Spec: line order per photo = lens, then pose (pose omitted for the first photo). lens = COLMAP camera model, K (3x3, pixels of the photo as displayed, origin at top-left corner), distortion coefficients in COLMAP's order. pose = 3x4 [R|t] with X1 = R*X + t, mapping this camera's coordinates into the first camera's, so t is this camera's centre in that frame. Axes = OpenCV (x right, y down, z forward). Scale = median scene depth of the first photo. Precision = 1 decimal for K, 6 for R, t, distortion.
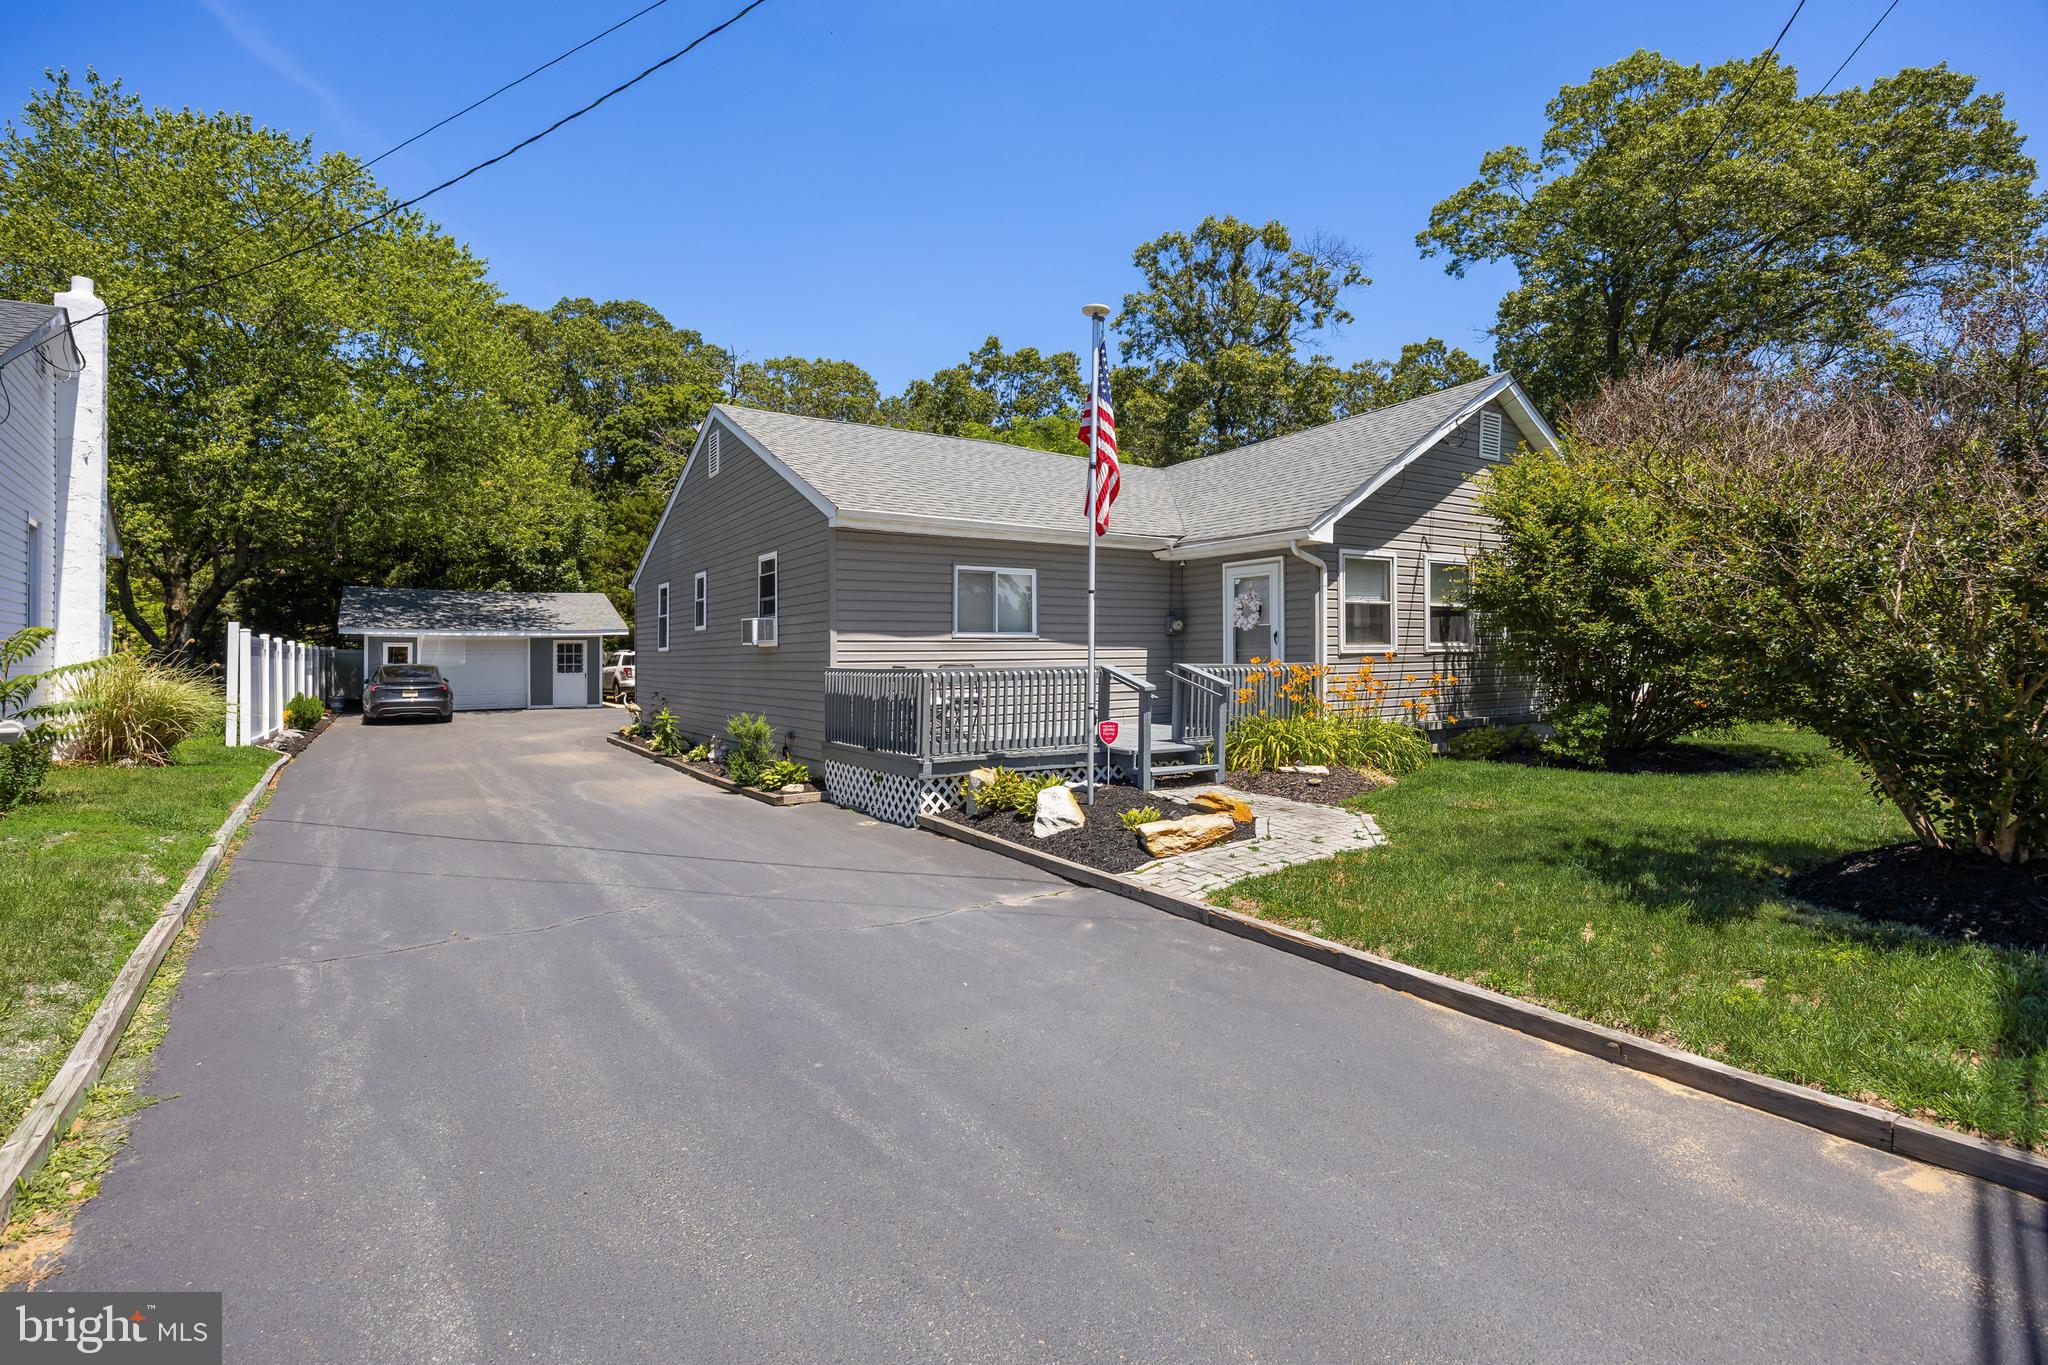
lens RADIAL K [[1034.4, 0, 981.3], [0, 1034.4, 673.7], [0, 0, 1]] dist [0.000203, -0.041027]
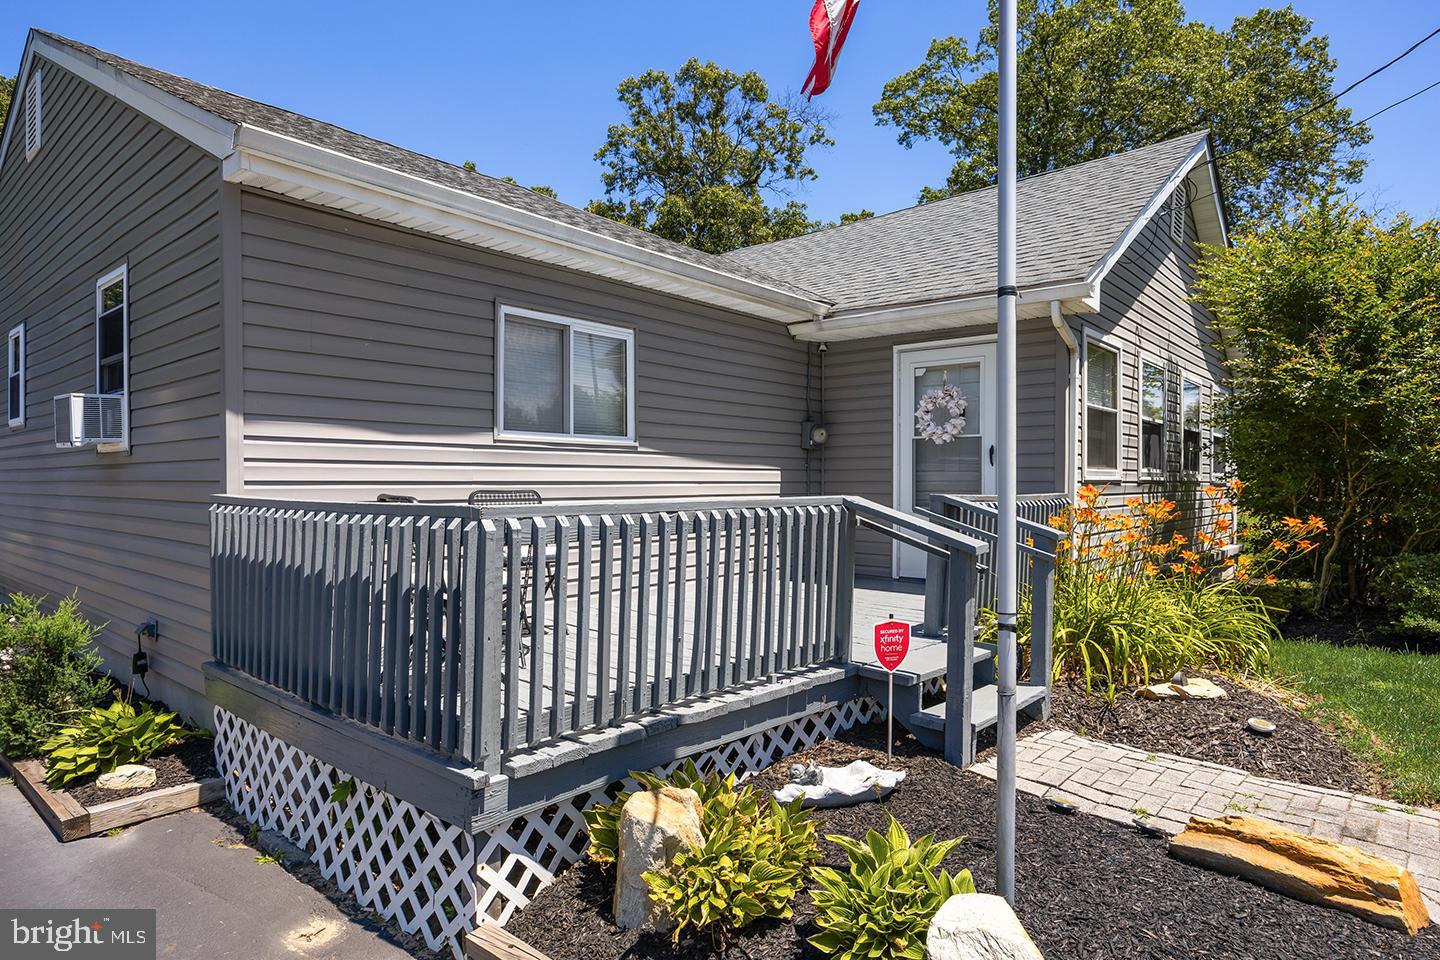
lens RADIAL K [[819.1, 0, 725.3], [0, 819.1, 520.9], [0, 0, 1]] dist [-0.017809, 0.000944]
pose [[0.944852, -0.002434, 0.327487, -0.027129], [-0.008464, 0.999457, 0.031848, -0.003857], [-0.327387, -0.032864, 0.944319, 0.284723]]
